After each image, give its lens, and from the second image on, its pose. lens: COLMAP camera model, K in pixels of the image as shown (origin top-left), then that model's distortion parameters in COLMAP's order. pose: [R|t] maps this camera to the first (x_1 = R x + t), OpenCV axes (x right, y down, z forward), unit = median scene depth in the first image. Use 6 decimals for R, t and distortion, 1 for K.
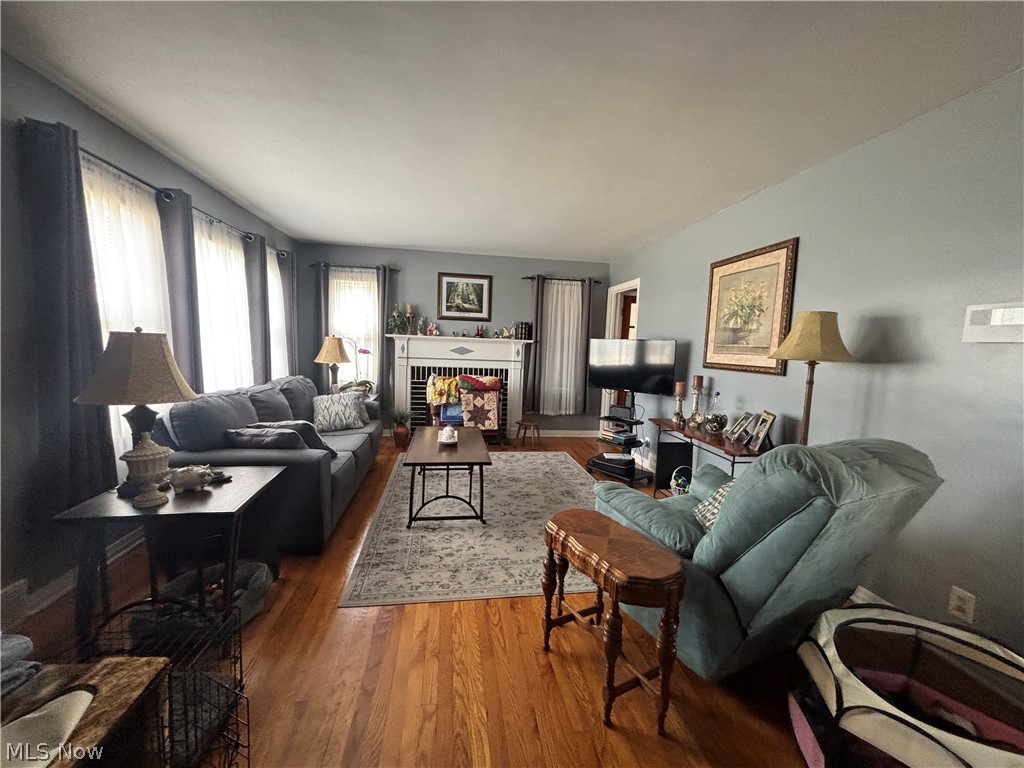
lens RADIAL K [[409.0, 0, 510.8], [0, 409.0, 386.0], [0, 0, 1]] dist [-0.010949, -0.000859]
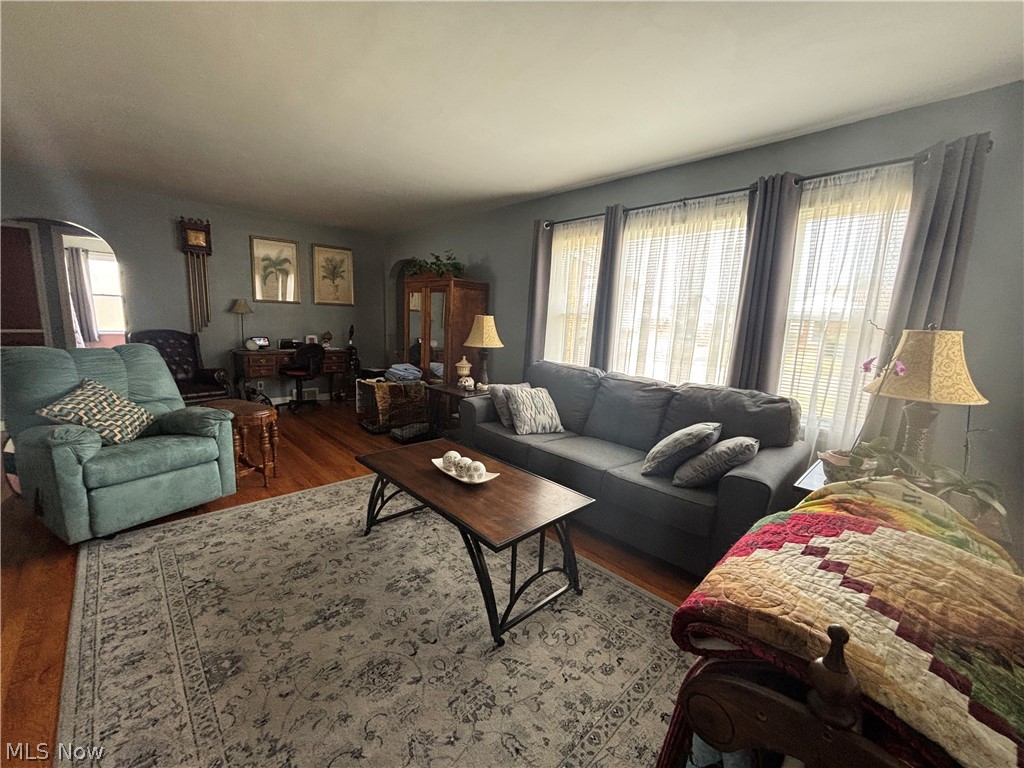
lens RADIAL K [[409.0, 0, 511.4], [0, 409.0, 385.1], [0, 0, 1]] dist [-0.010949, -0.000859]
pose [[-0.817214, 0.026714, -0.575715, 0.162694], [-0.128256, 0.965447, 0.226854, -0.175315], [0.561882, 0.259227, -0.785551, 1.791647]]
